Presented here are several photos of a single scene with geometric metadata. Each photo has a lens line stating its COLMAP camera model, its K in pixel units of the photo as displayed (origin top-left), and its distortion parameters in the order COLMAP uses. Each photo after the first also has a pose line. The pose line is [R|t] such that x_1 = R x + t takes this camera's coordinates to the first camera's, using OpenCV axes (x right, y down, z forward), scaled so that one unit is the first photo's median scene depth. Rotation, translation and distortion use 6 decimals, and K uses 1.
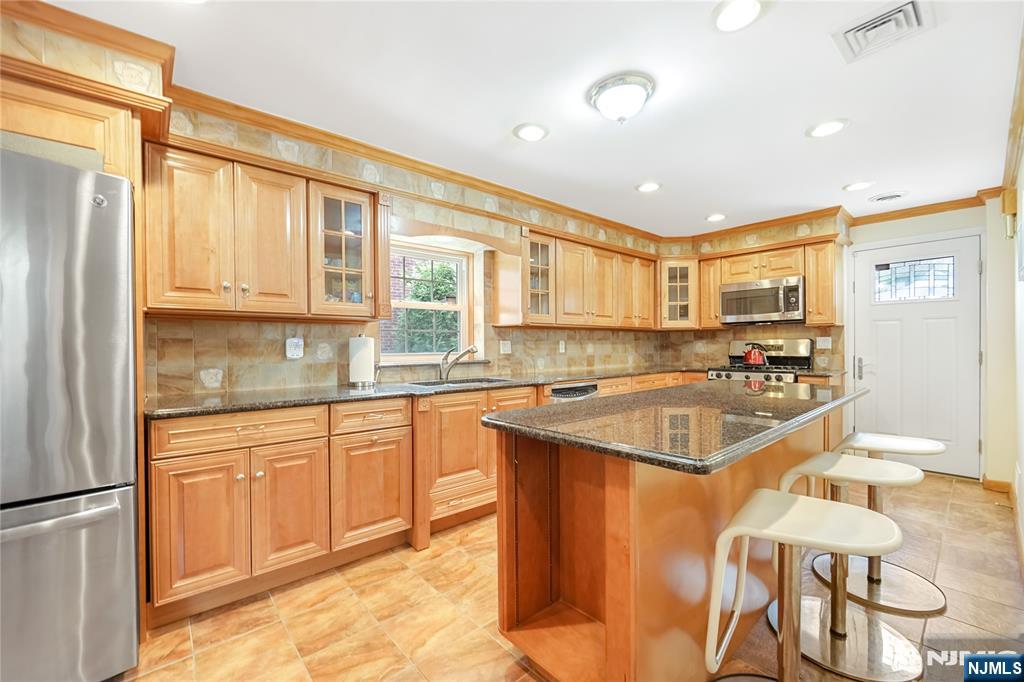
lens RADIAL K [[410.0, 0, 509.3], [0, 410.0, 346.9], [0, 0, 1]] dist [-0.007619, 0.000262]
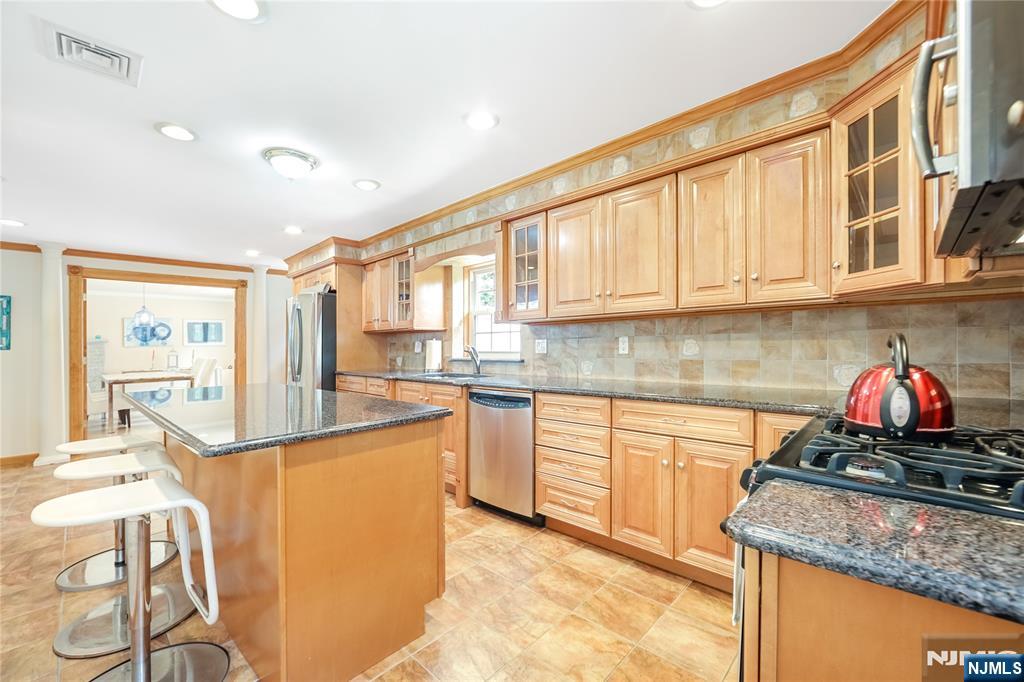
lens RADIAL K [[410.0, 0, 509.9], [0, 410.0, 342.1], [0, 0, 1]] dist [-0.007619, 0.000262]
pose [[0.118485, 0.006190, -0.992937, 0.857095], [0.021397, 0.999732, 0.008786, -0.017624], [0.992725, -0.022287, 0.118321, 0.788413]]
